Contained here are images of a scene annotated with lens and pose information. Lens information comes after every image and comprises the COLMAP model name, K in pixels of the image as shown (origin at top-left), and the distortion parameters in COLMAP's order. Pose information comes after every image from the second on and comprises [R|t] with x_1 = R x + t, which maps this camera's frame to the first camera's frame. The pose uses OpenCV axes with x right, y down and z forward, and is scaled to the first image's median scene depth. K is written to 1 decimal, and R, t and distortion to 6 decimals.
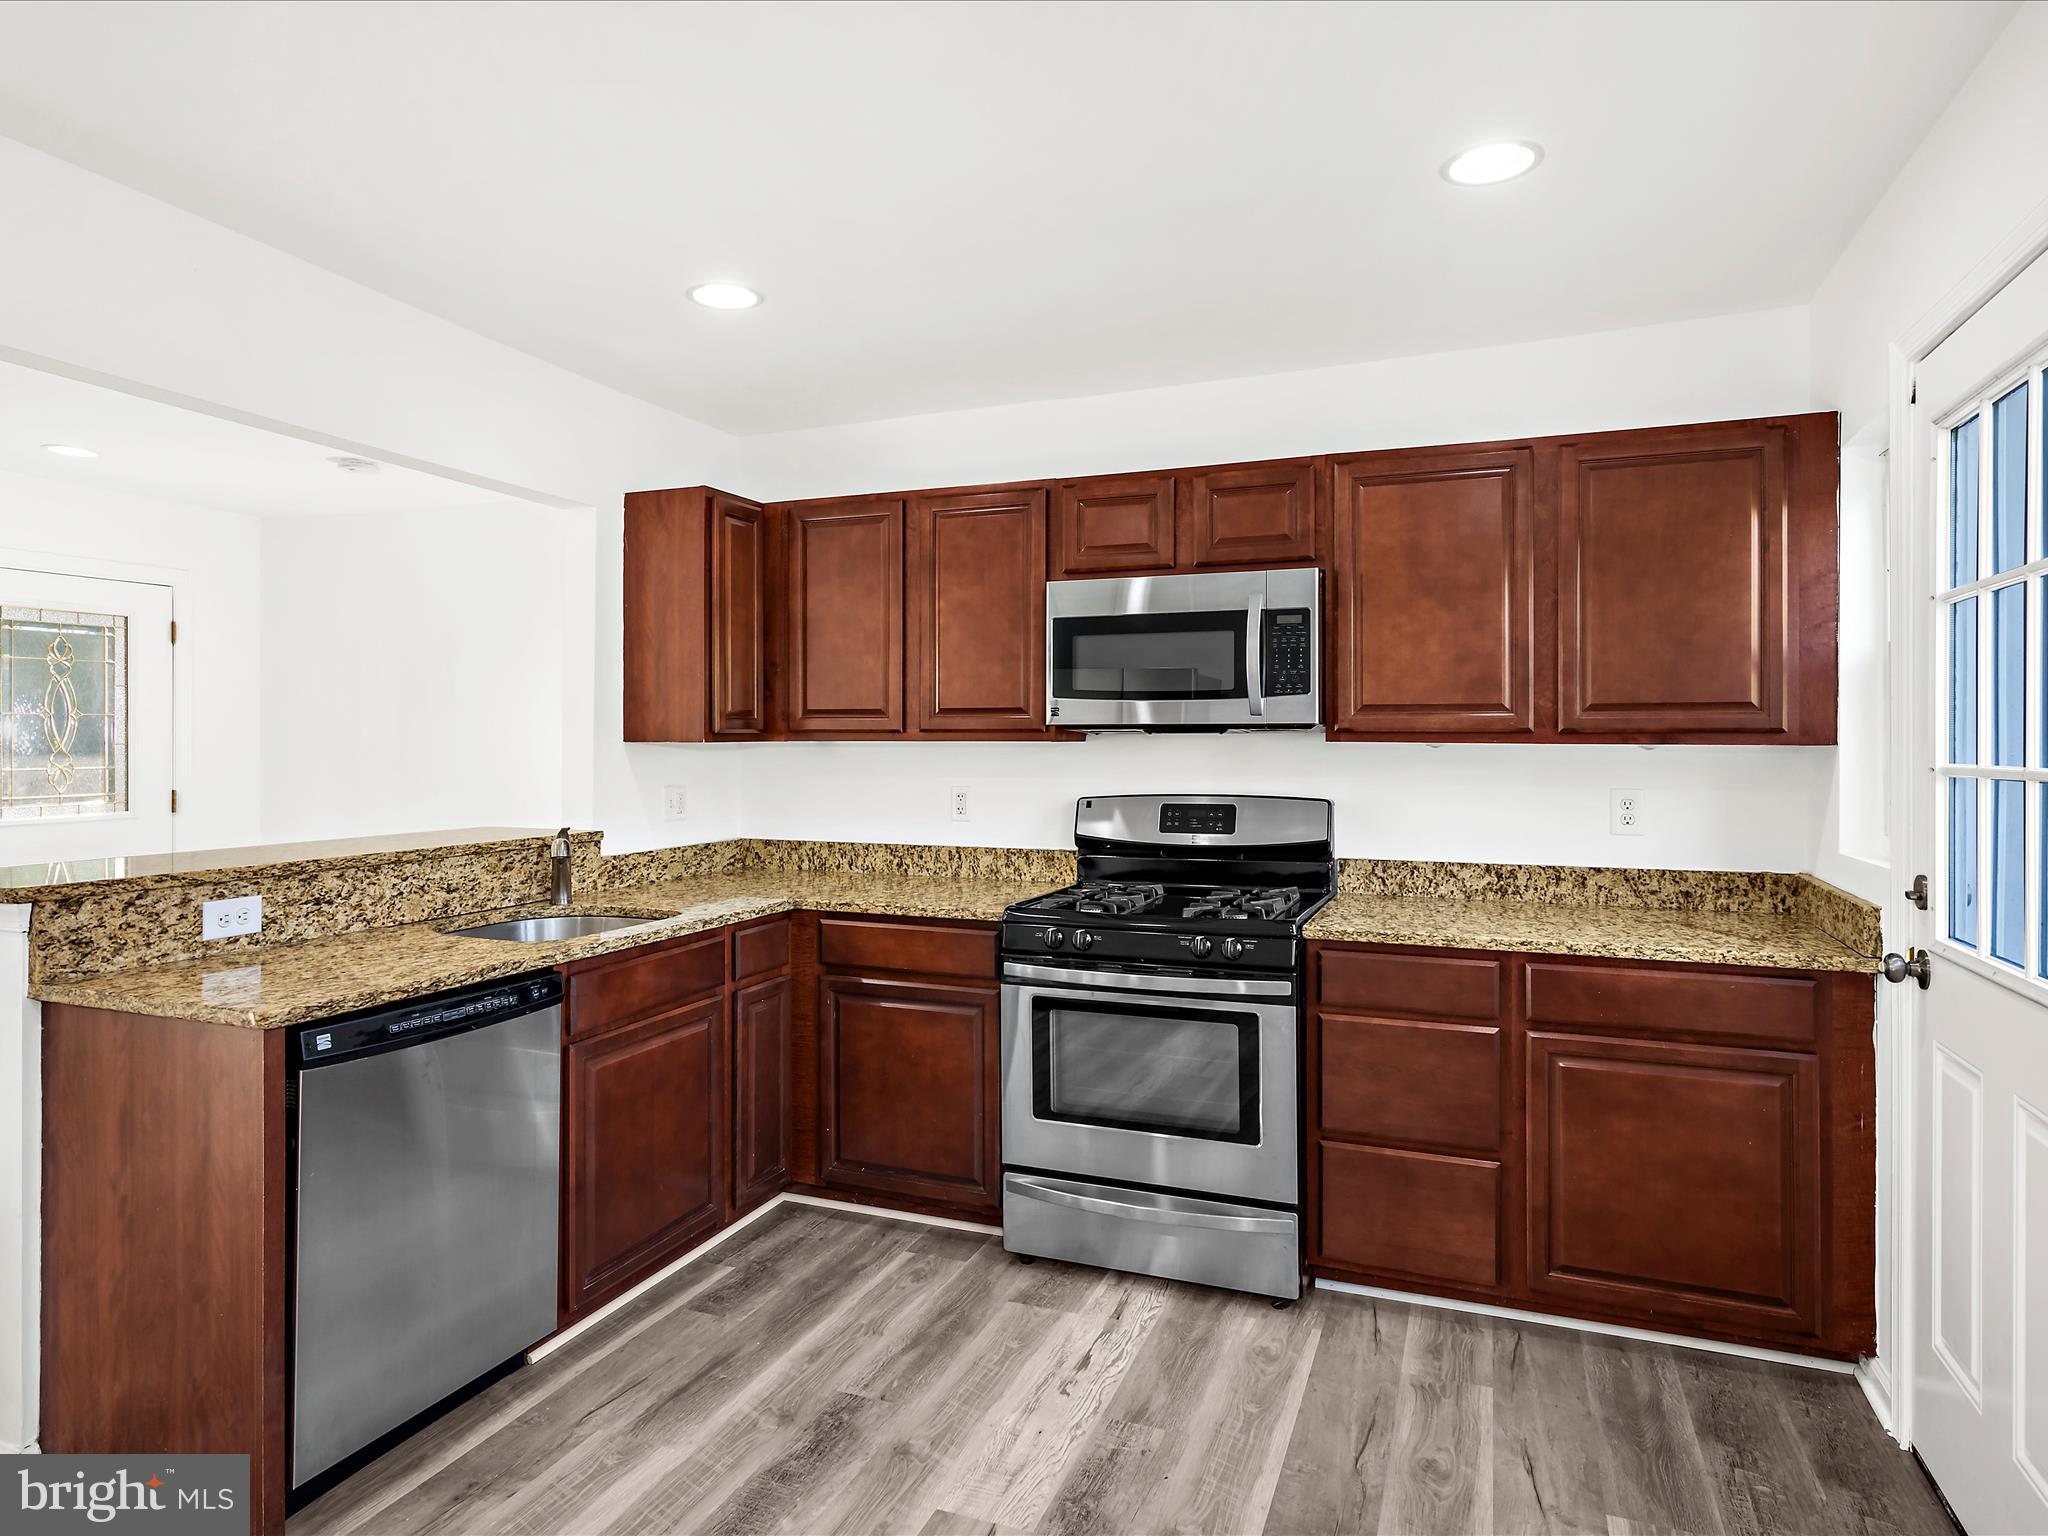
lens RADIAL K [[1129.8, 0, 1034.2], [0, 1129.8, 762.8], [0, 0, 1]] dist [-0.003780, 0.002266]
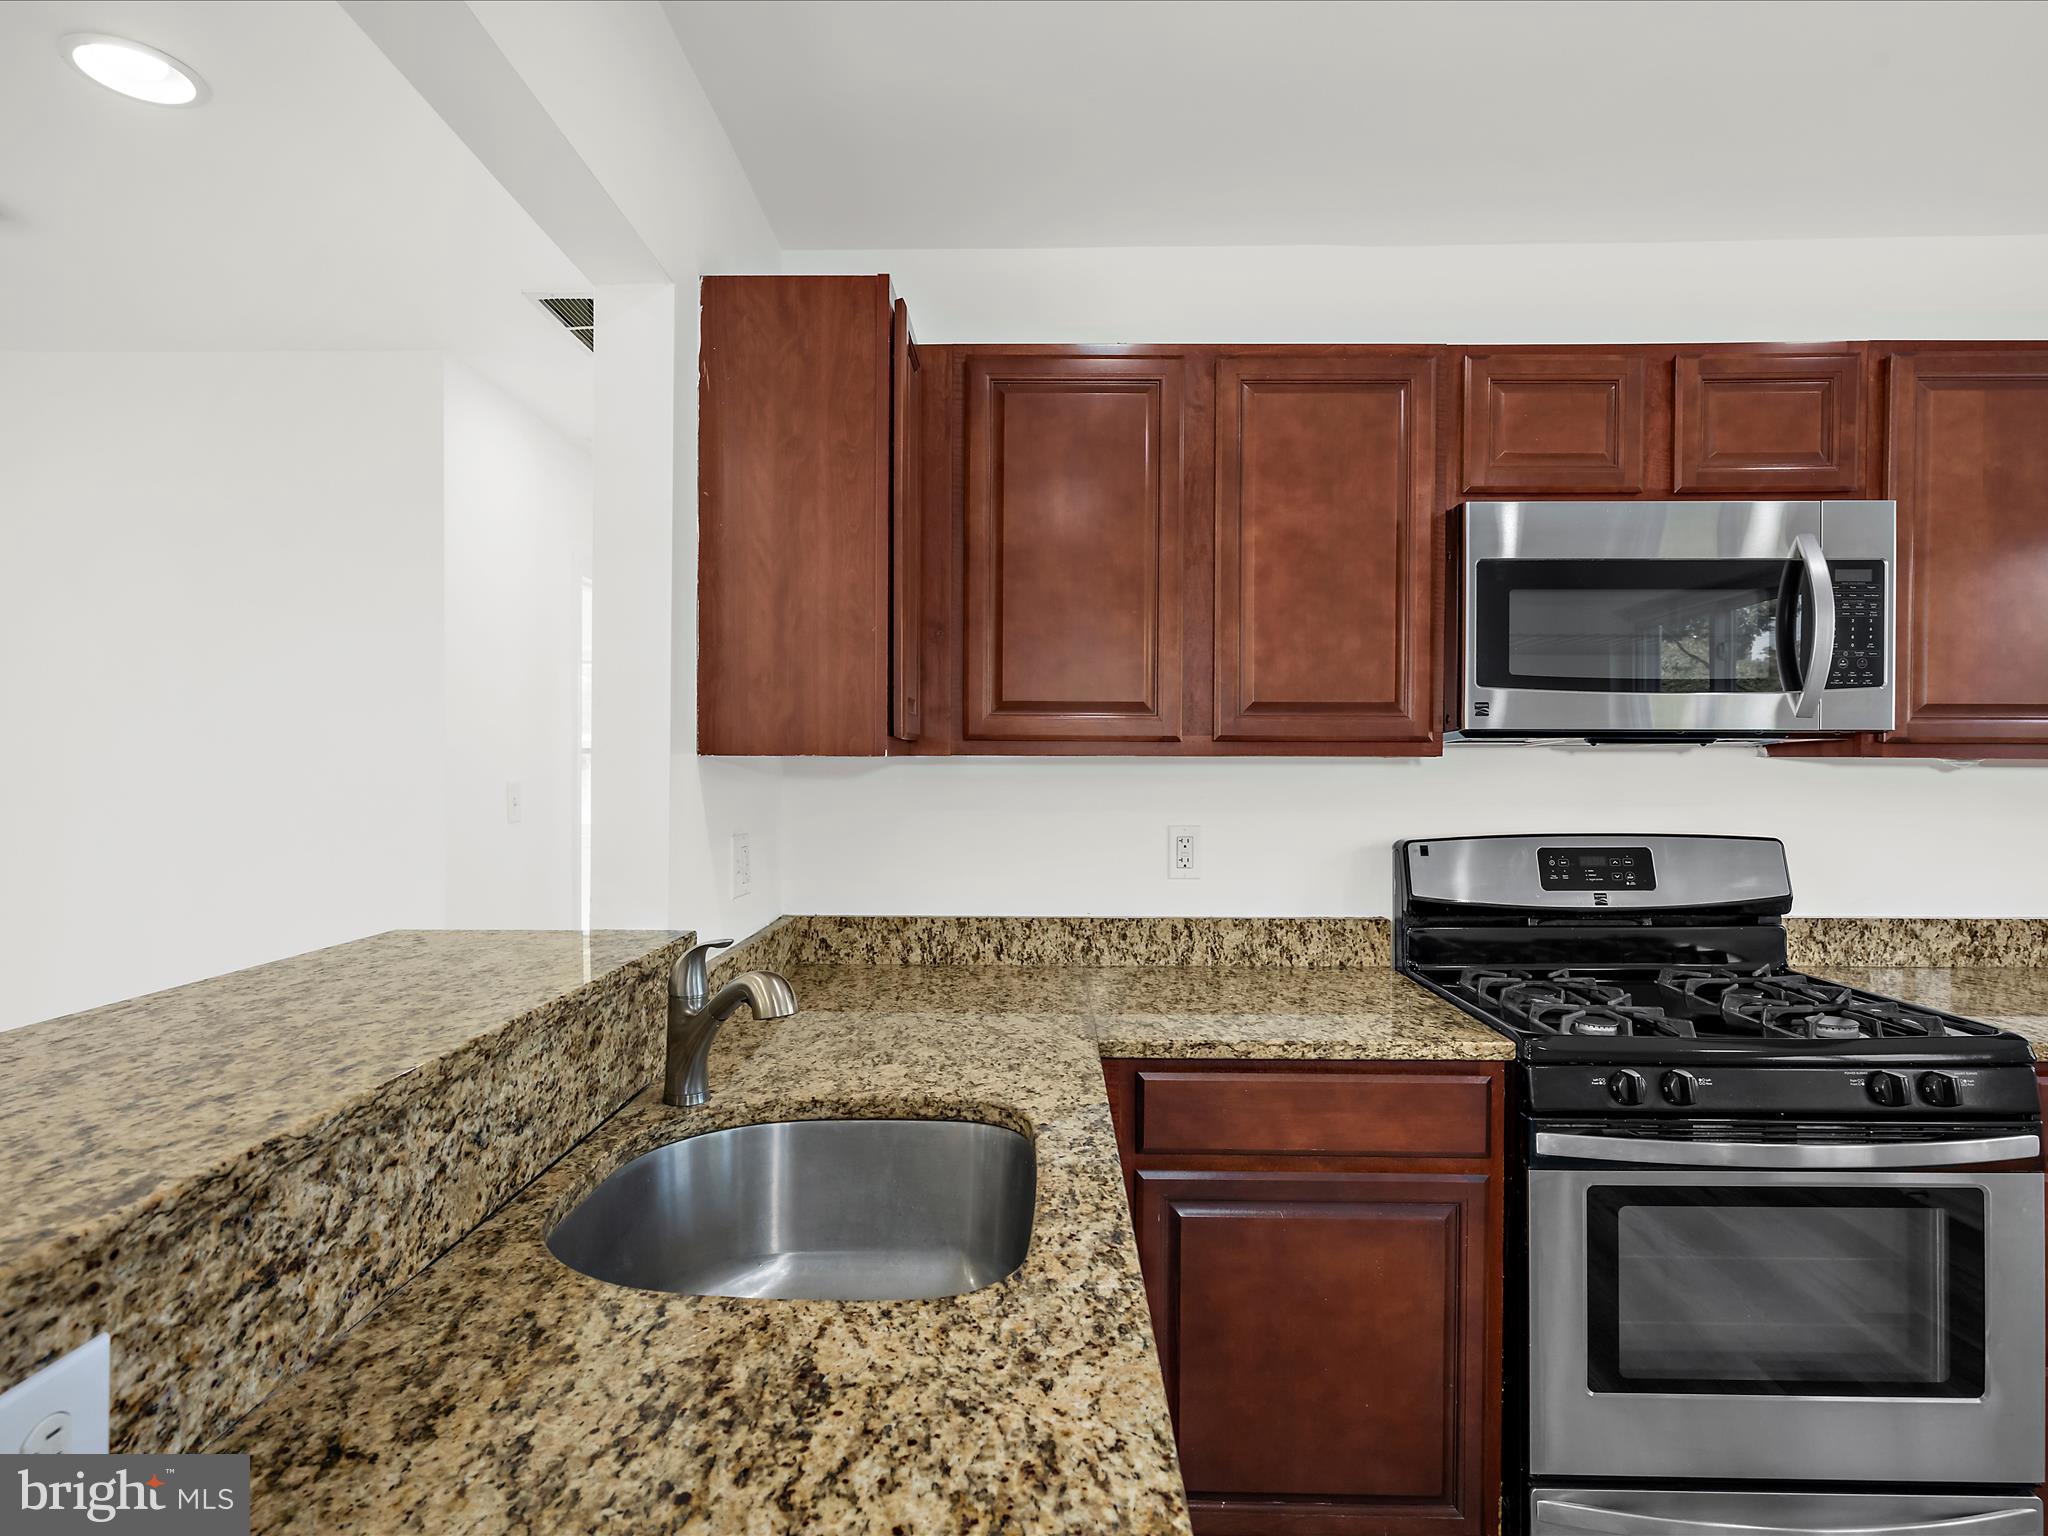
lens RADIAL K [[1081.1, 0, 1029.6], [0, 1081.1, 792.1], [0, 0, 1]] dist [-0.002096, 0.000144]
pose [[0.940518, -0.007670, 0.339657, -0.435521], [0.005029, 0.999950, 0.008654, -0.005386], [-0.339706, -0.006431, 0.940510, 0.533329]]
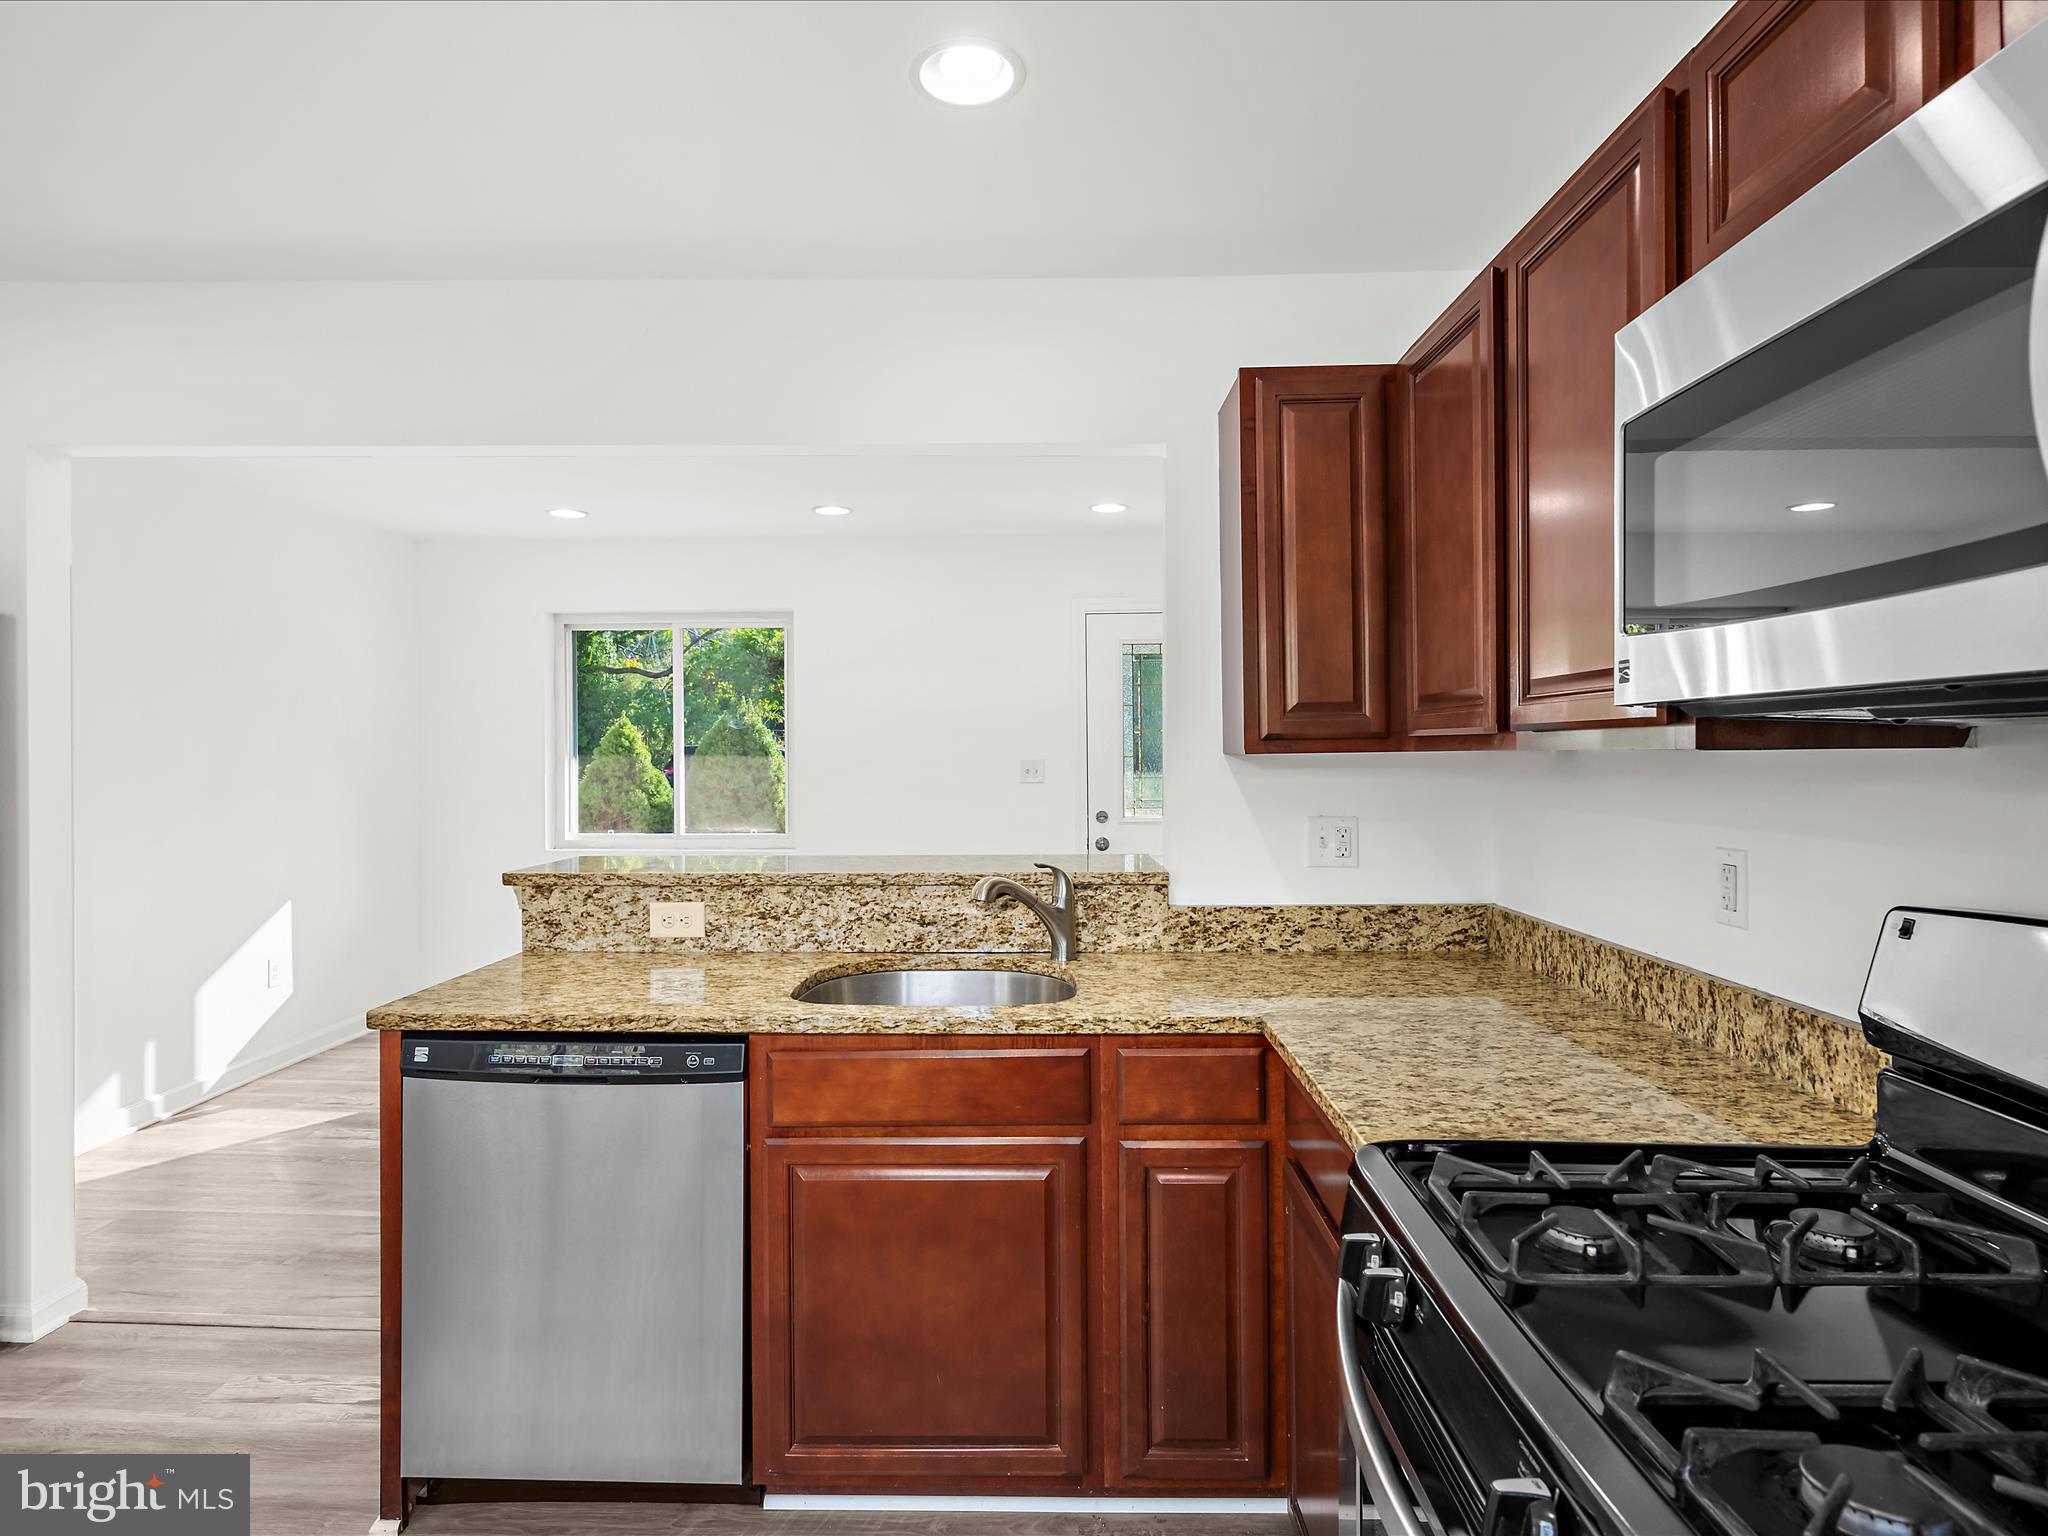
lens RADIAL K [[1129.8, 0, 1034.2], [0, 1129.8, 762.8], [0, 0, 1]] dist [-0.003780, 0.002266]
pose [[0.354963, 0.005093, -0.934866, 0.311183], [-0.011179, 0.999937, 0.001203, -0.013328], [0.934813, 0.010024, 0.354998, 0.697911]]
